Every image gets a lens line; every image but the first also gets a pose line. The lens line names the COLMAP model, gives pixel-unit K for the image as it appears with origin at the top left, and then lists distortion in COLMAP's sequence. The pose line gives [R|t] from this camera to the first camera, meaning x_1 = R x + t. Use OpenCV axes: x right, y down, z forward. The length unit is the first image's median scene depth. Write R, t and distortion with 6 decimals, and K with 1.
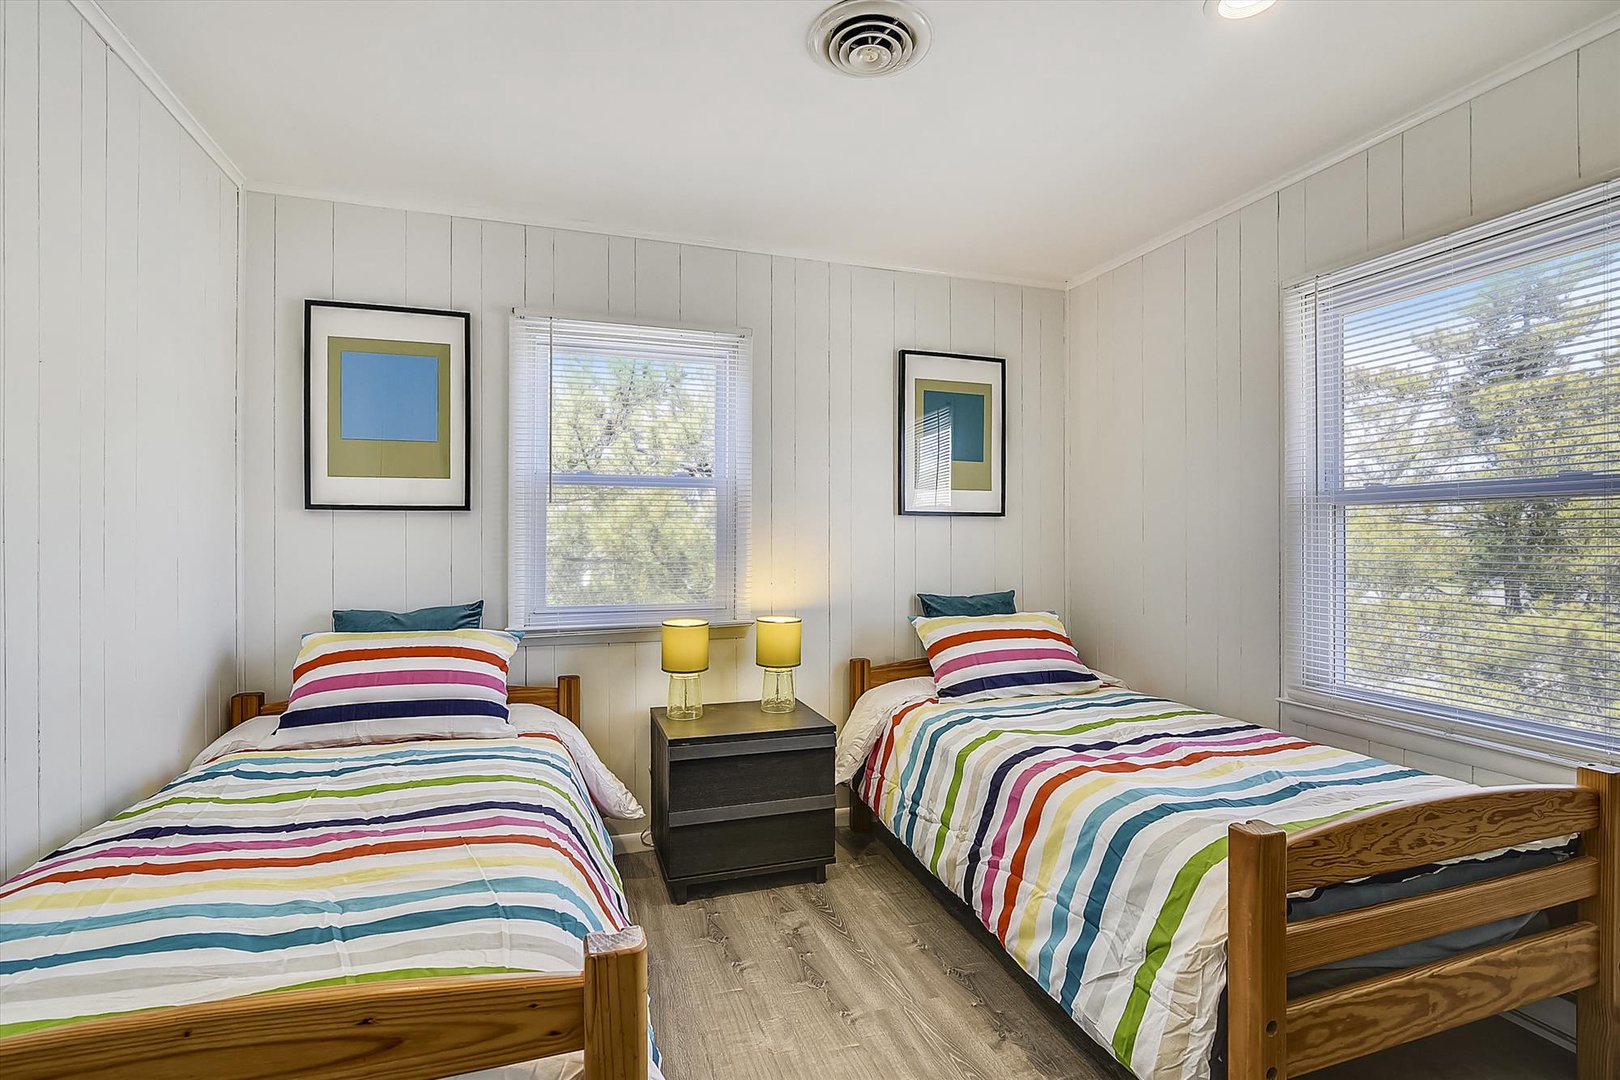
lens RADIAL K [[755.3, 0, 807.7], [0, 755.3, 538.6], [0, 0, 1]] dist [-0.019619, 0.000063]
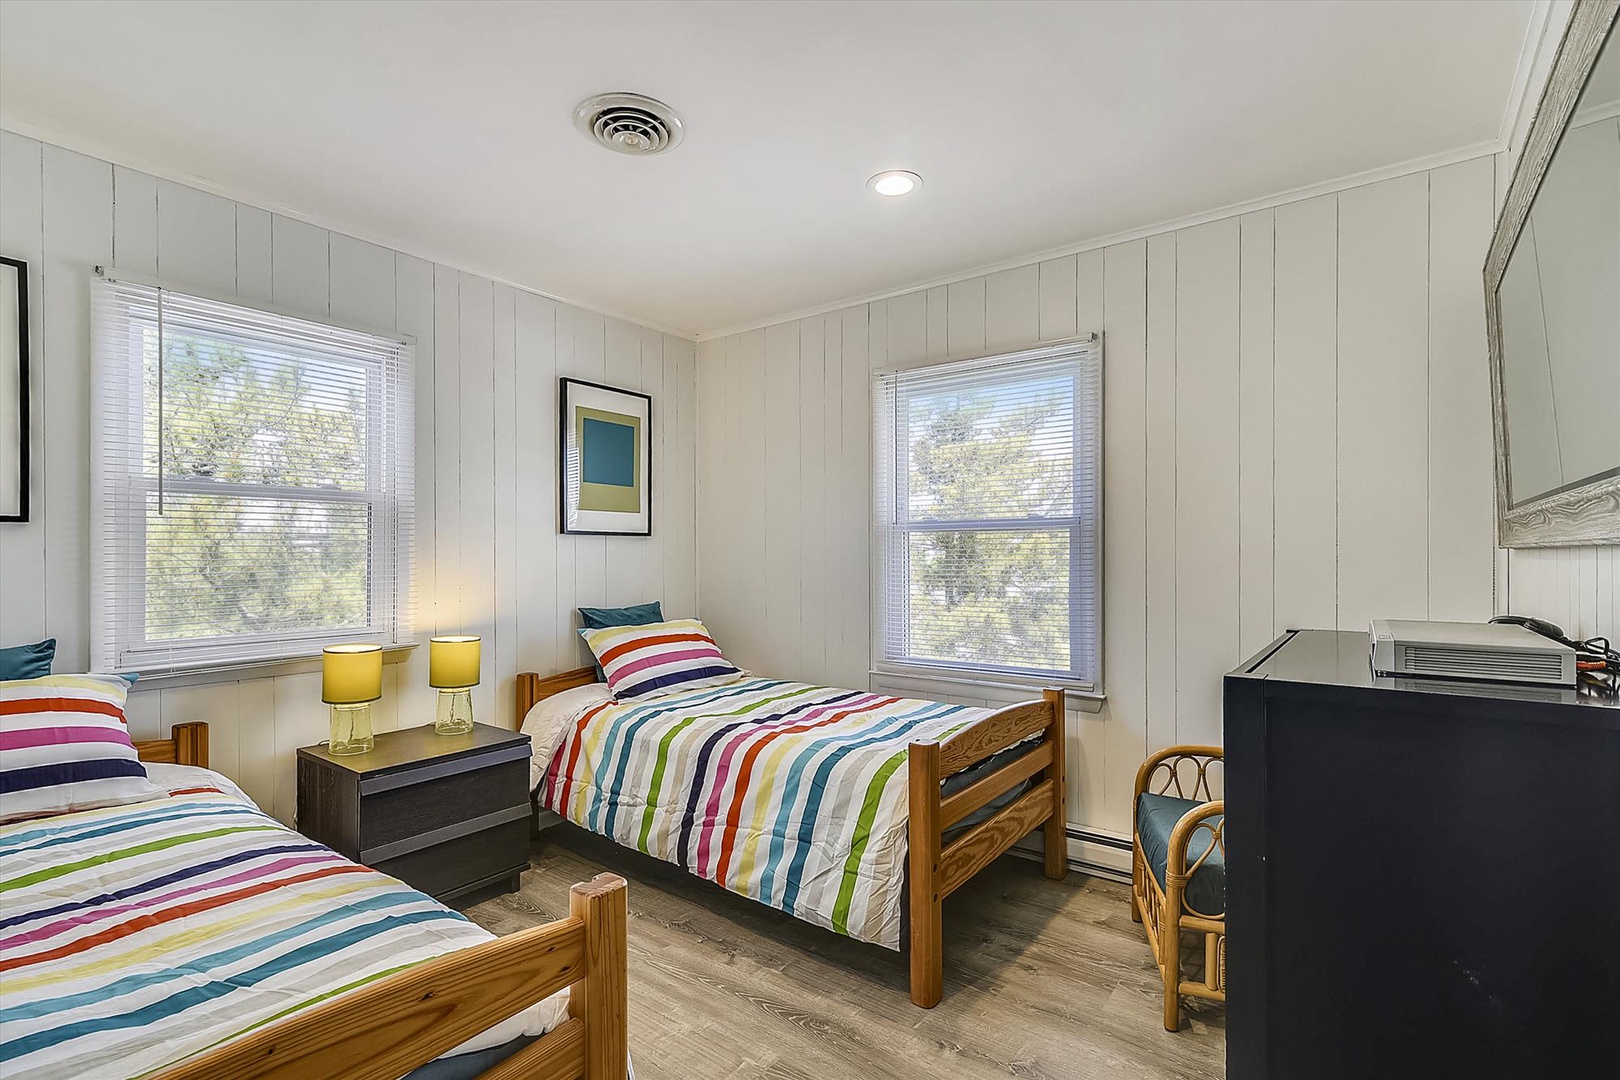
lens RADIAL K [[755.3, 0, 808.7], [0, 755.3, 555.6], [0, 0, 1]] dist [-0.019619, 0.000063]
pose [[0.822157, -0.004223, 0.569244, -0.266700], [0.004591, 0.999989, 0.000787, -0.000482], [-0.569242, 0.001967, 0.822168, -0.081253]]
